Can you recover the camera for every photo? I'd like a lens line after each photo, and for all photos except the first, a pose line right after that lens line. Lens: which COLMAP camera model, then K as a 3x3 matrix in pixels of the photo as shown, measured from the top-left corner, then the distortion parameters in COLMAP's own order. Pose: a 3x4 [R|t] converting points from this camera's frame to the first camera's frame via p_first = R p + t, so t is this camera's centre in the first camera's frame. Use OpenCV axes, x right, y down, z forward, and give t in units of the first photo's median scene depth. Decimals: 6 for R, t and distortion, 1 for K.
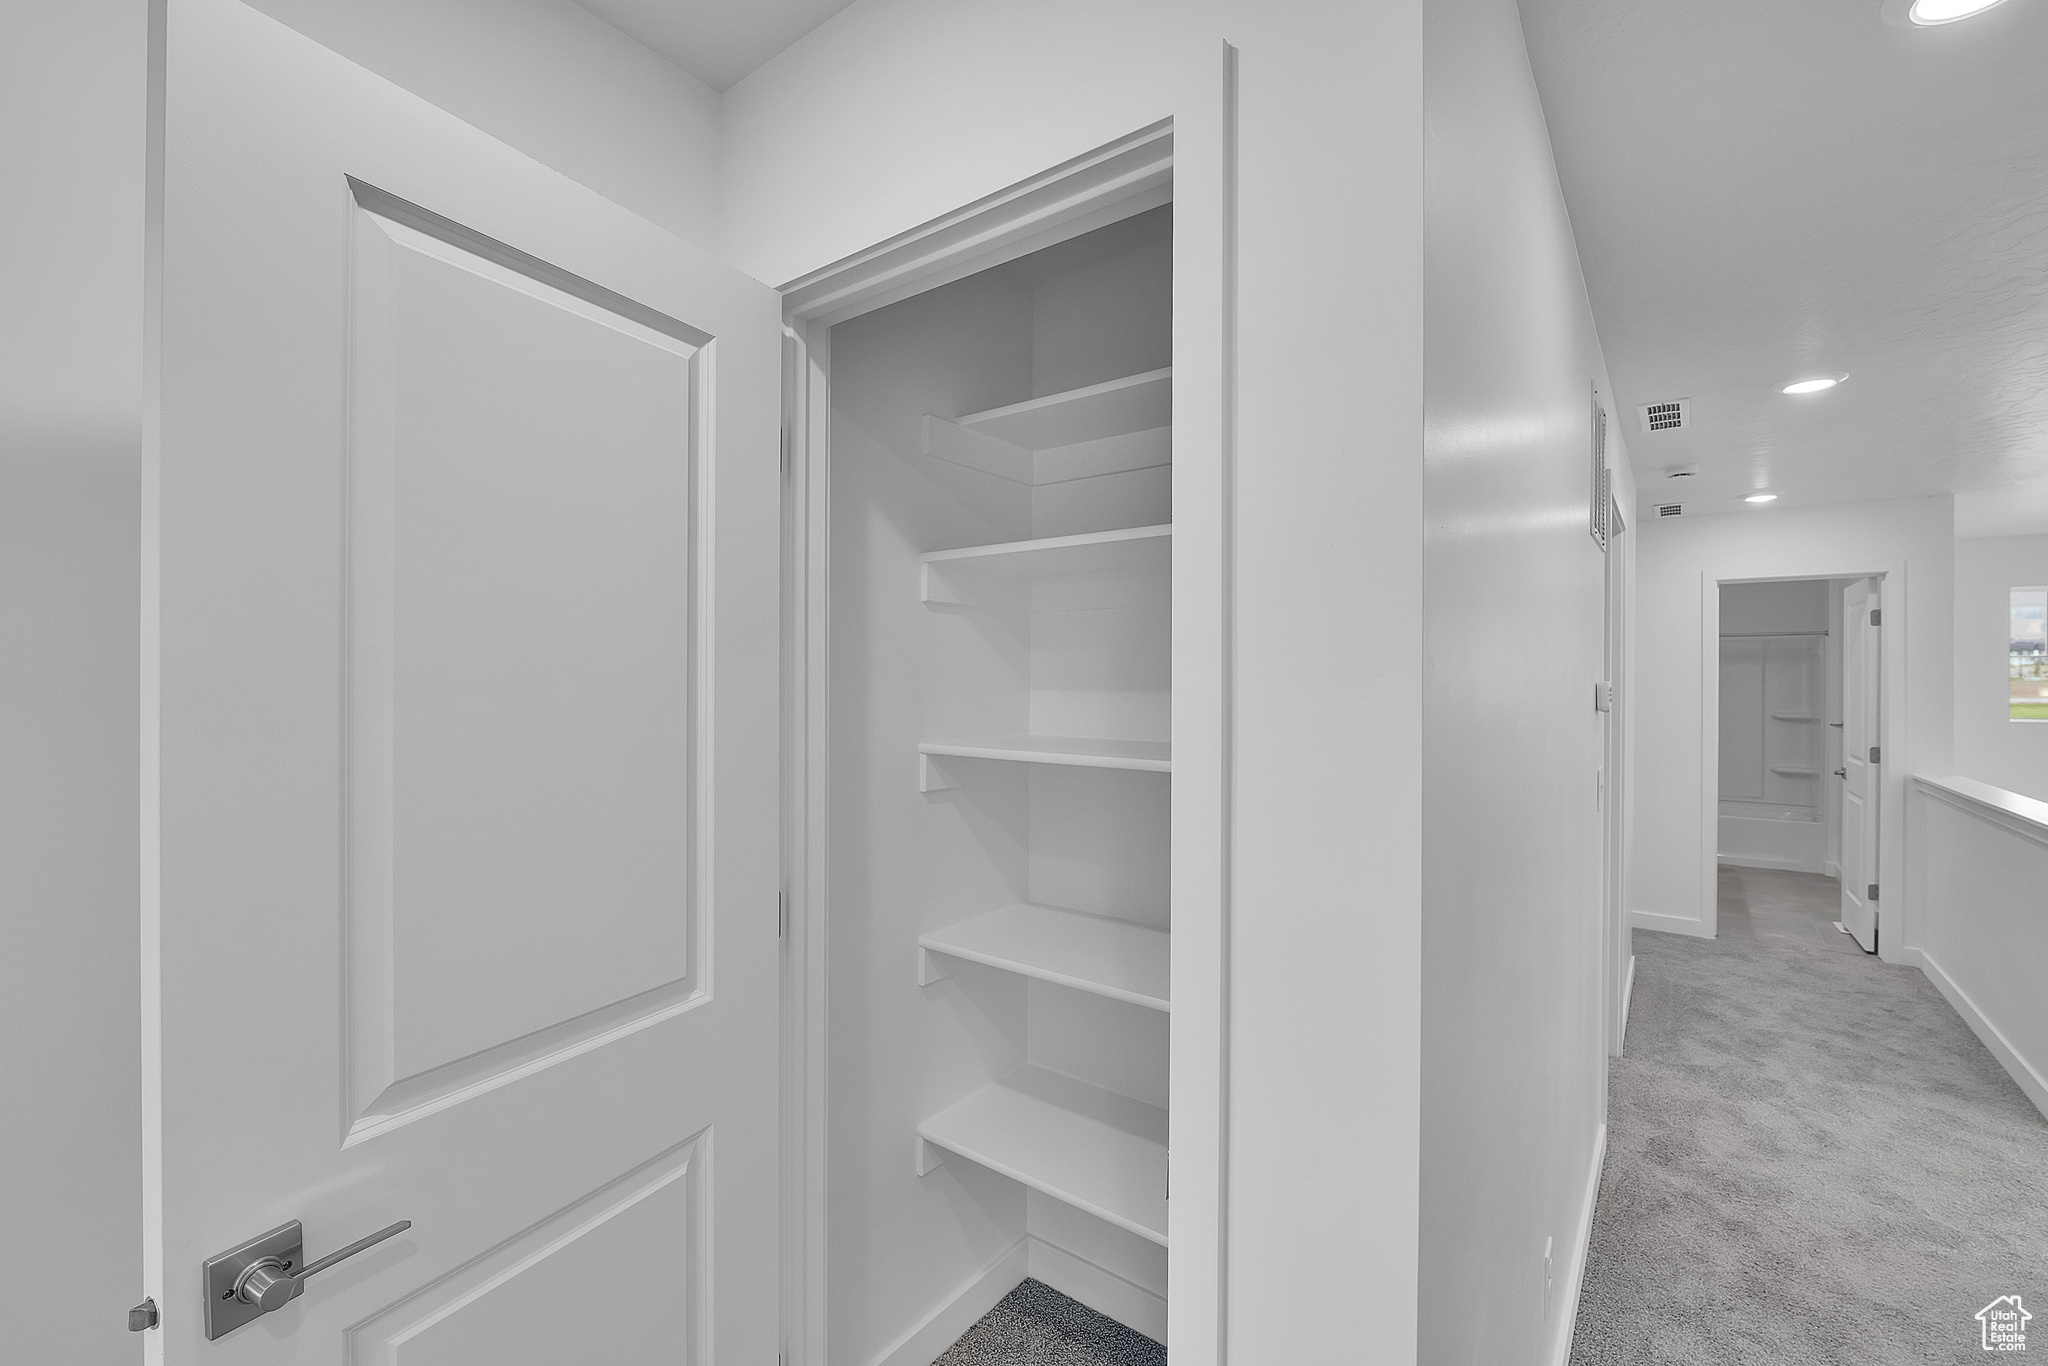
lens RADIAL K [[857.2, 0, 1029.0], [0, 857.2, 680.4], [0, 0, 1]] dist [-0.013334, 0.000288]
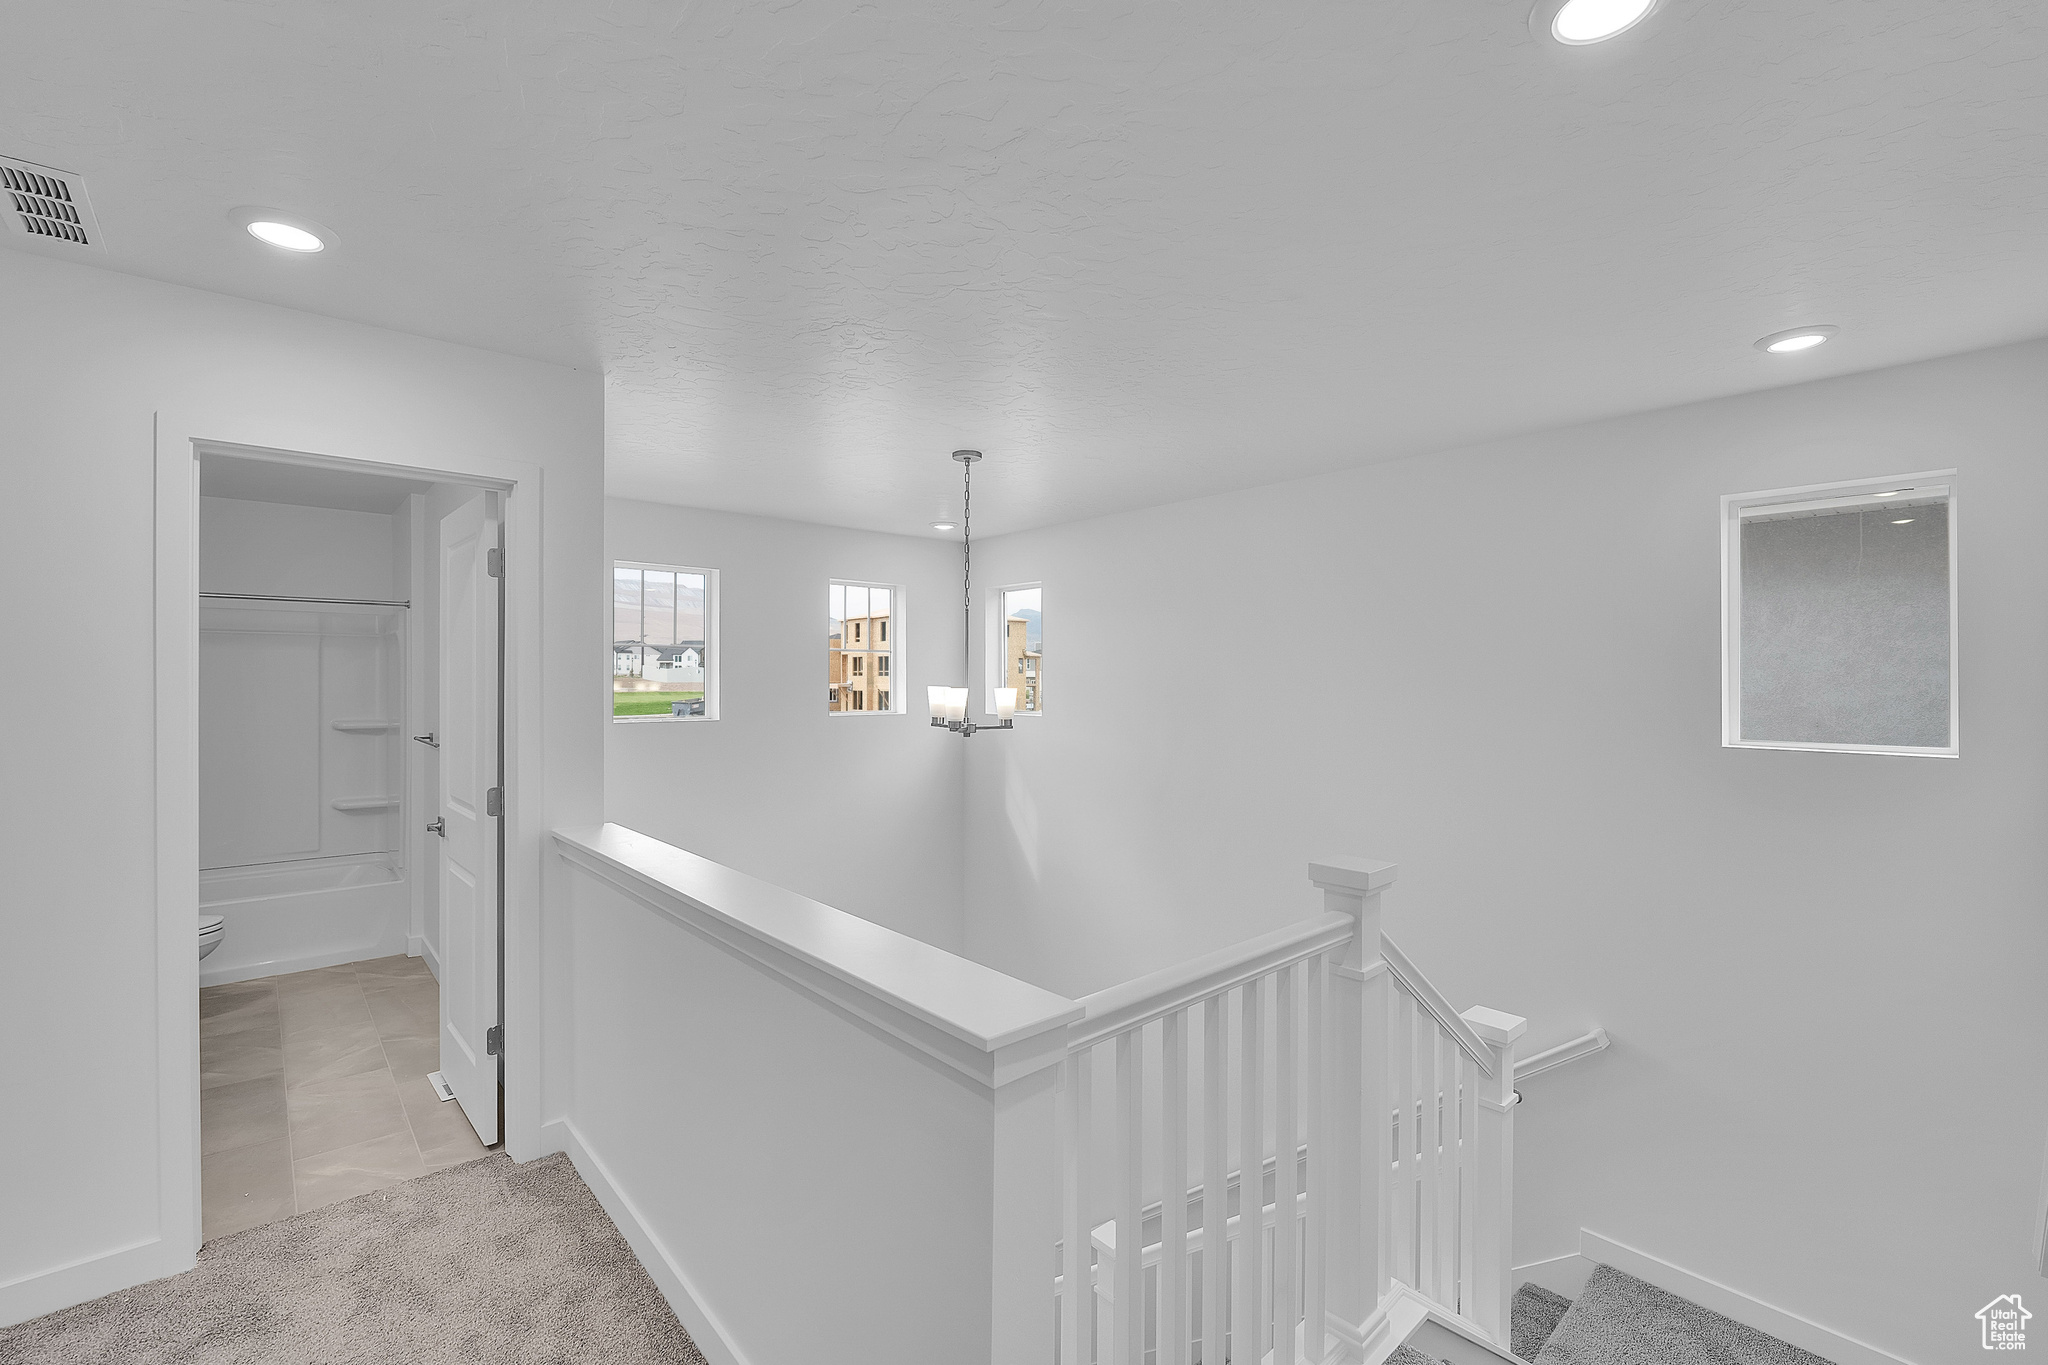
lens RADIAL K [[857.2, 0, 1029.0], [0, 857.2, 679.9], [0, 0, 1]] dist [-0.013334, 0.000288]
pose [[0.175109, -0.004942, 0.984537, 0.451849], [-0.001782, 0.999984, 0.005336, 0.001741], [-0.984547, -0.002689, 0.175098, 0.495465]]
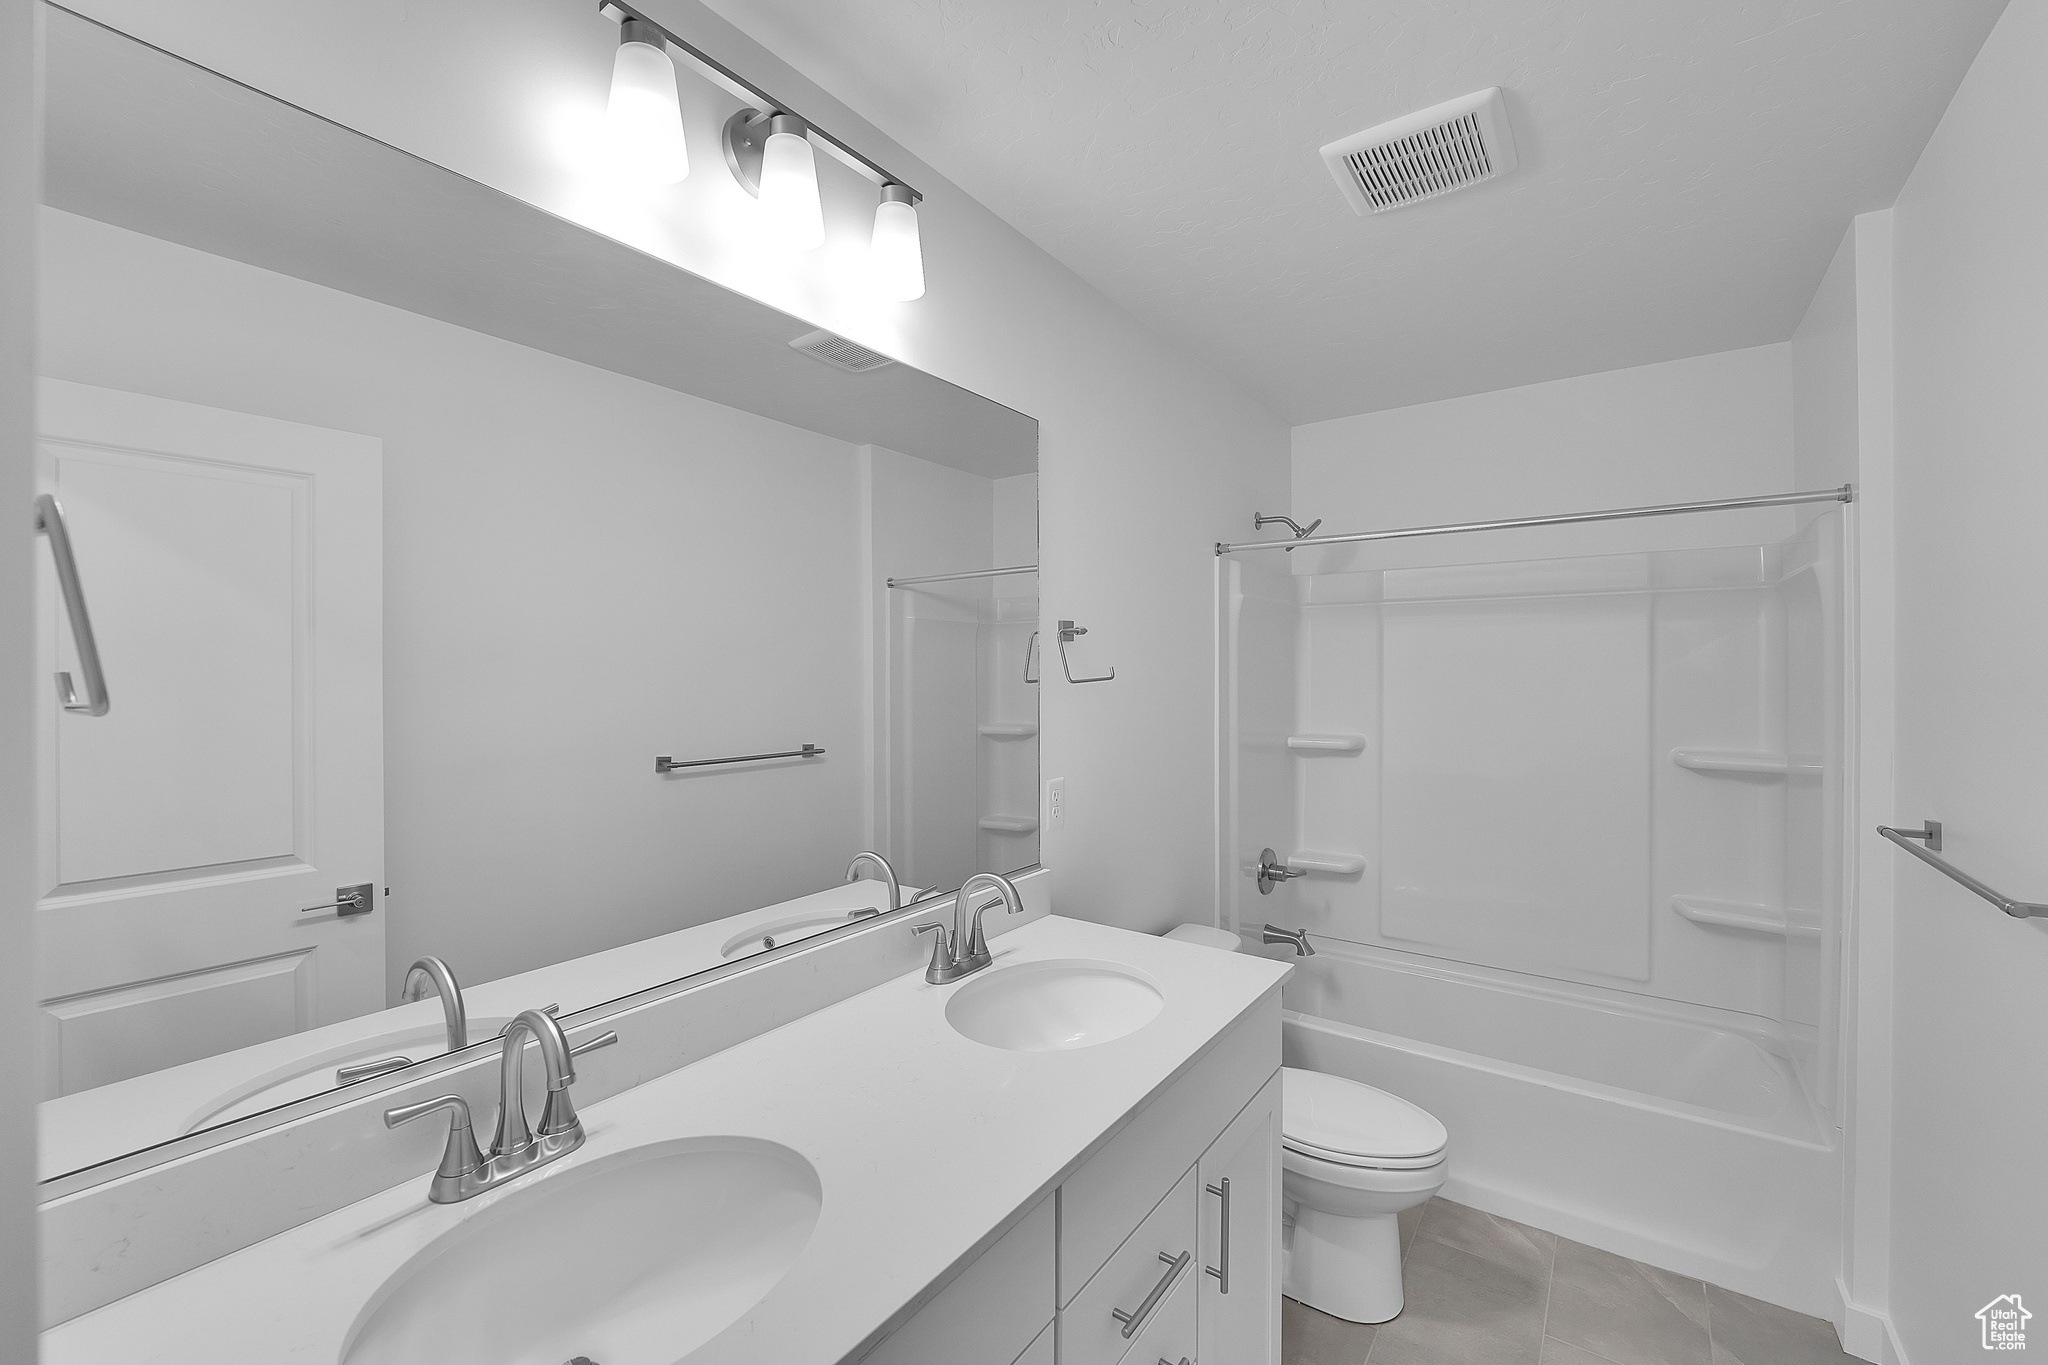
lens RADIAL K [[832.1, 0, 1000.0], [0, 832.1, 675.5], [0, 0, 1]] dist [-0.019623, -0.000267]
pose [[0.999922, -0.008295, 0.009360, 0.842977], [0.008301, 0.999965, -0.000585, 0.005252], [-0.009355, 0.000663, 0.999956, 0.941166]]
